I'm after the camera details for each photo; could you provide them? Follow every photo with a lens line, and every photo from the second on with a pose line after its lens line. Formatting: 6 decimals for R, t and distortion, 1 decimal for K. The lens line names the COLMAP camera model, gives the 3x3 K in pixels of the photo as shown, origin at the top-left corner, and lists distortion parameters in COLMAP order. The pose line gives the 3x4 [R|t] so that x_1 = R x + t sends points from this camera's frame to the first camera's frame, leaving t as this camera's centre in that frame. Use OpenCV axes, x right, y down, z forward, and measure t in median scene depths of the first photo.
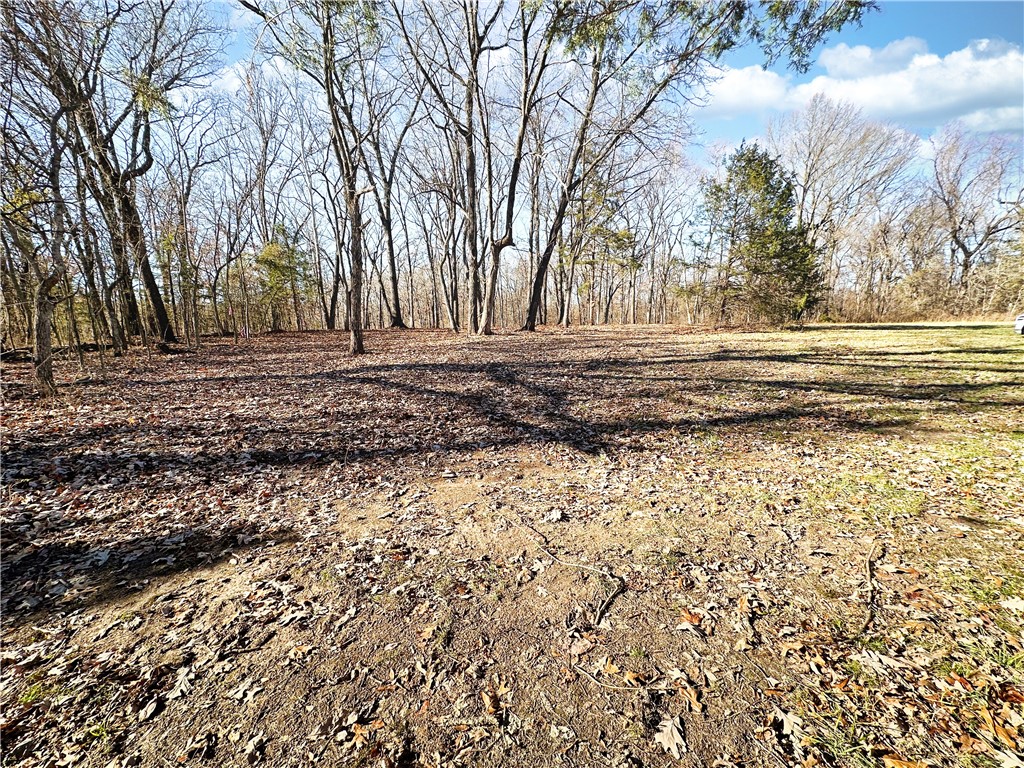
lens RADIAL K [[405.4, 0, 512.0], [0, 405.4, 384.0], [0, 0, 1]] dist [-0.002361, 0.000262]
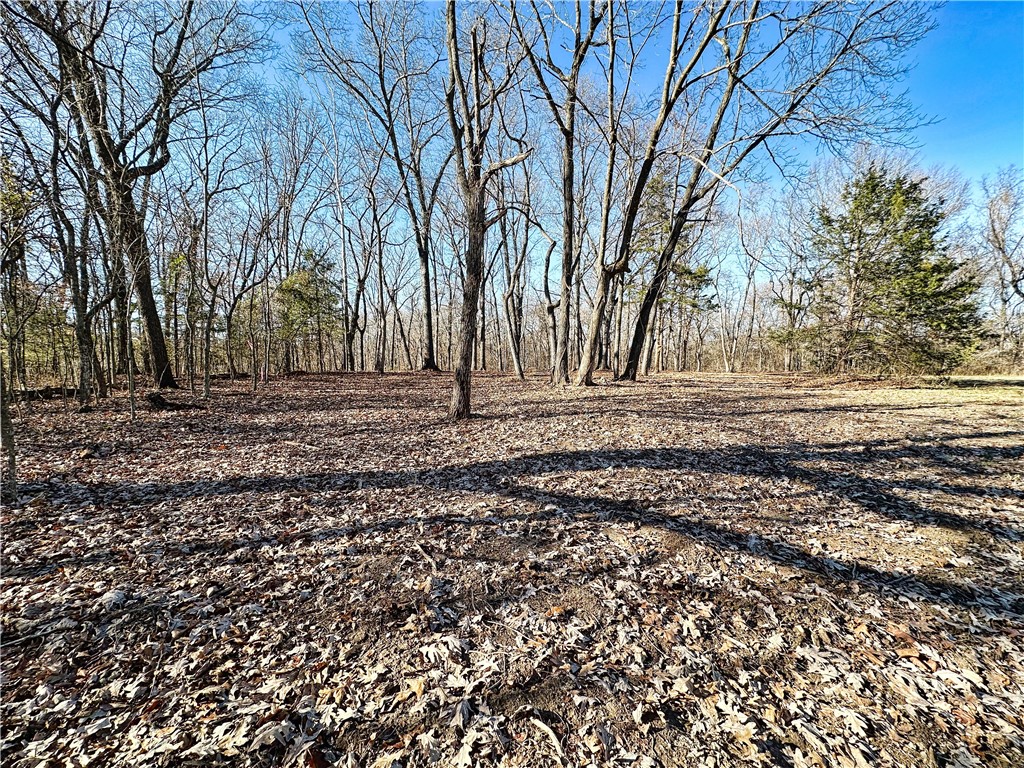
lens RADIAL K [[405.4, 0, 512.0], [0, 405.4, 384.0], [0, 0, 1]] dist [-0.002361, 0.000262]
pose [[0.999743, 0.020766, 0.009080, -0.179942], [-0.019705, 0.994341, -0.104390, -0.035942], [-0.011196, 0.104185, 0.994495, 0.208940]]
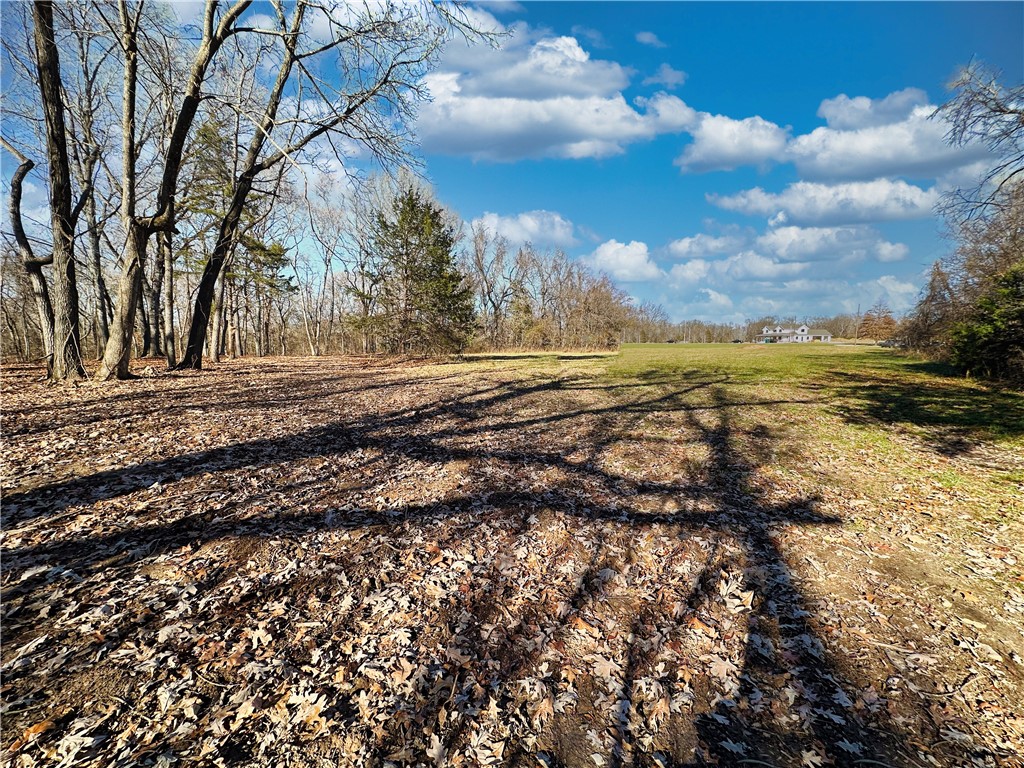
lens RADIAL K [[405.4, 0, 512.0], [0, 405.4, 384.0], [0, 0, 1]] dist [-0.002361, 0.000262]
pose [[0.580835, -0.062780, 0.811597, -0.173107], [0.123450, 0.992283, -0.011592, -0.035976], [-0.804606, 0.106925, 0.584102, 0.208934]]
